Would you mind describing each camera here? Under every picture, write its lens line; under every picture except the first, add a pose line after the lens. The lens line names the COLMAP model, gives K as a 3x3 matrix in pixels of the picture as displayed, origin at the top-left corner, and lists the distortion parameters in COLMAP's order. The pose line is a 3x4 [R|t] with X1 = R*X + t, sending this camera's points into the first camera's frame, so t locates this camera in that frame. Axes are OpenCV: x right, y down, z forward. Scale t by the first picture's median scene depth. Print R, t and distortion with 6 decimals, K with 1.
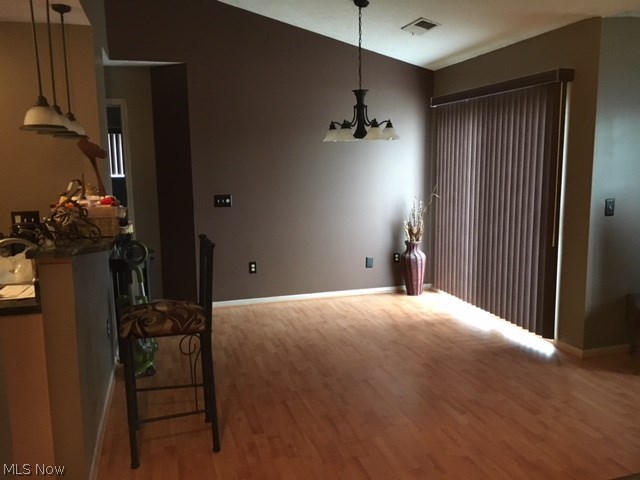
lens RADIAL K [[542.2, 0, 317.6], [0, 542.2, 241.7], [0, 0, 1]] dist [0.002376, 0.008255]
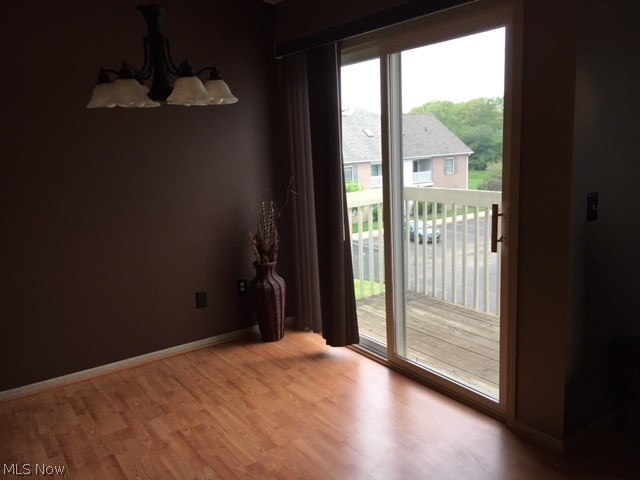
lens RADIAL K [[542.2, 0, 321.5], [0, 542.2, 242.9], [0, 0, 1]] dist [0.002376, 0.008255]
pose [[0.951608, -0.082499, 0.296033, 0.044603], [0.075791, 0.996541, 0.034085, -0.043023], [-0.297821, -0.009999, 0.954569, 0.332431]]
